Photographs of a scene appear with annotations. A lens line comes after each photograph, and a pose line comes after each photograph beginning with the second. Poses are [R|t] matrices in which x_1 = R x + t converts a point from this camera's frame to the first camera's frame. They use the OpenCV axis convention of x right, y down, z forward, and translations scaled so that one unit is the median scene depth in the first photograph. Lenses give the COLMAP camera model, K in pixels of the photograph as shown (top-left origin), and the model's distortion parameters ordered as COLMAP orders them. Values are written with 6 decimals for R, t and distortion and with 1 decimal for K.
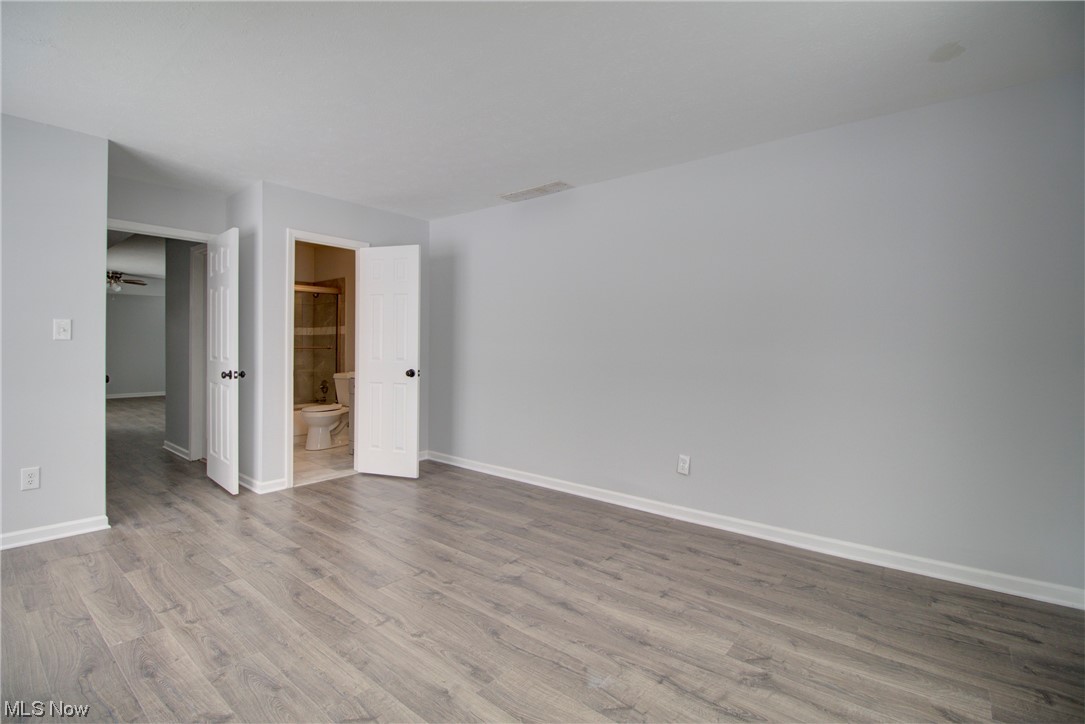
lens RADIAL K [[504.7, 0, 540.2], [0, 504.7, 355.7], [0, 0, 1]] dist [-0.016973, -0.004285]
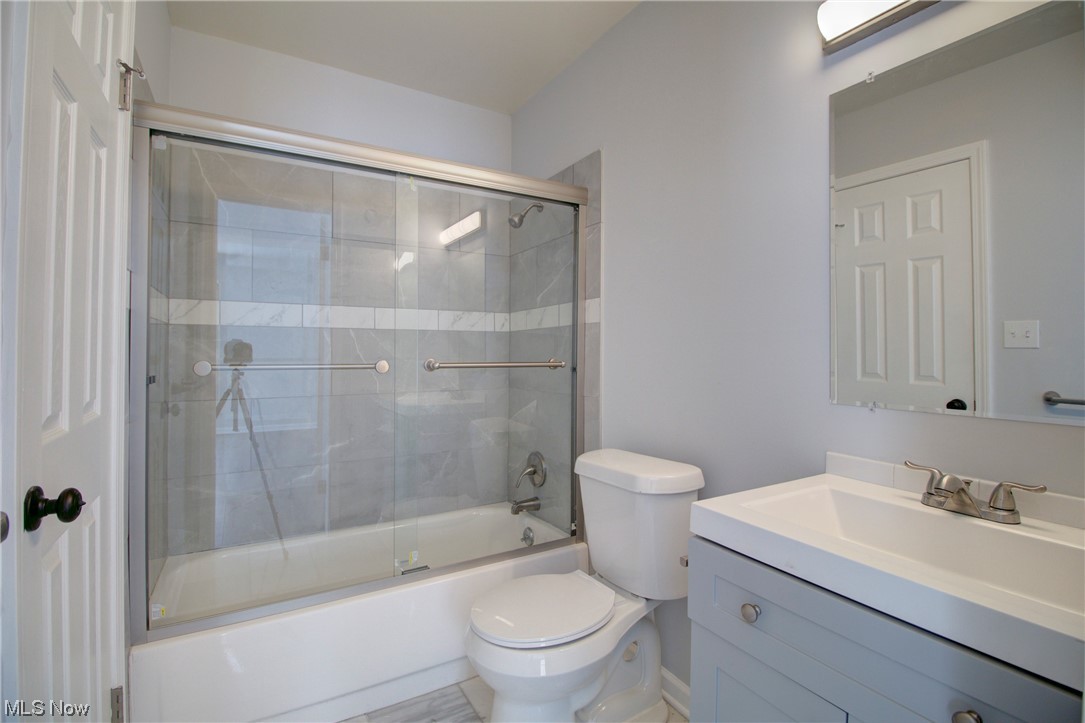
lens RADIAL K [[504.7, 0, 546.8], [0, 504.7, 353.7], [0, 0, 1]] dist [-0.016973, -0.004285]
pose [[0.942130, -0.004698, -0.335214, -0.301914], [-0.002321, 0.999786, -0.020534, -0.016092], [0.335239, 0.020123, 0.941918, 0.661844]]
